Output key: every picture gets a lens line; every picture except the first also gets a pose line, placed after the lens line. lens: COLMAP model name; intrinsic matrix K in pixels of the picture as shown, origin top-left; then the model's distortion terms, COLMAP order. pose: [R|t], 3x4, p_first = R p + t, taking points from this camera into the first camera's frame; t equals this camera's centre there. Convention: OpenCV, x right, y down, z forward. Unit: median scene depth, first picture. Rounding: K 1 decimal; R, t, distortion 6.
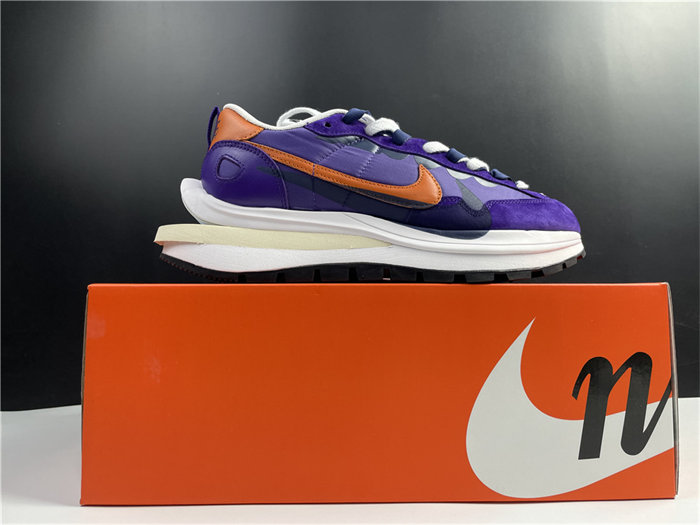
lens RADIAL K [[528.4, 0, 353.0], [0, 528.4, 264.5], [0, 0, 1]] dist [0.007340, 0.002764]
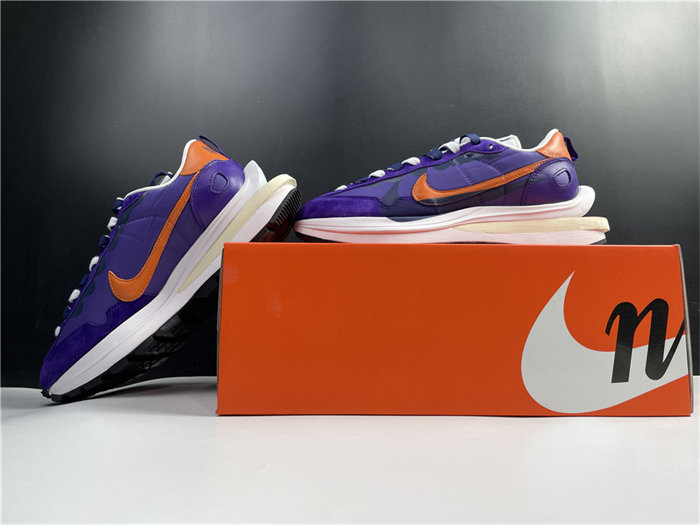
lens RADIAL K [[528.4, 0, 346.8], [0, 528.4, 258.5], [0, 0, 1]] dist [0.007340, 0.002764]
pose [[0.999995, 0.002667, 0.001779, -0.184462], [-0.002596, 0.999253, -0.038569, 0.115460], [-0.001881, 0.038564, 0.999254, -0.235112]]
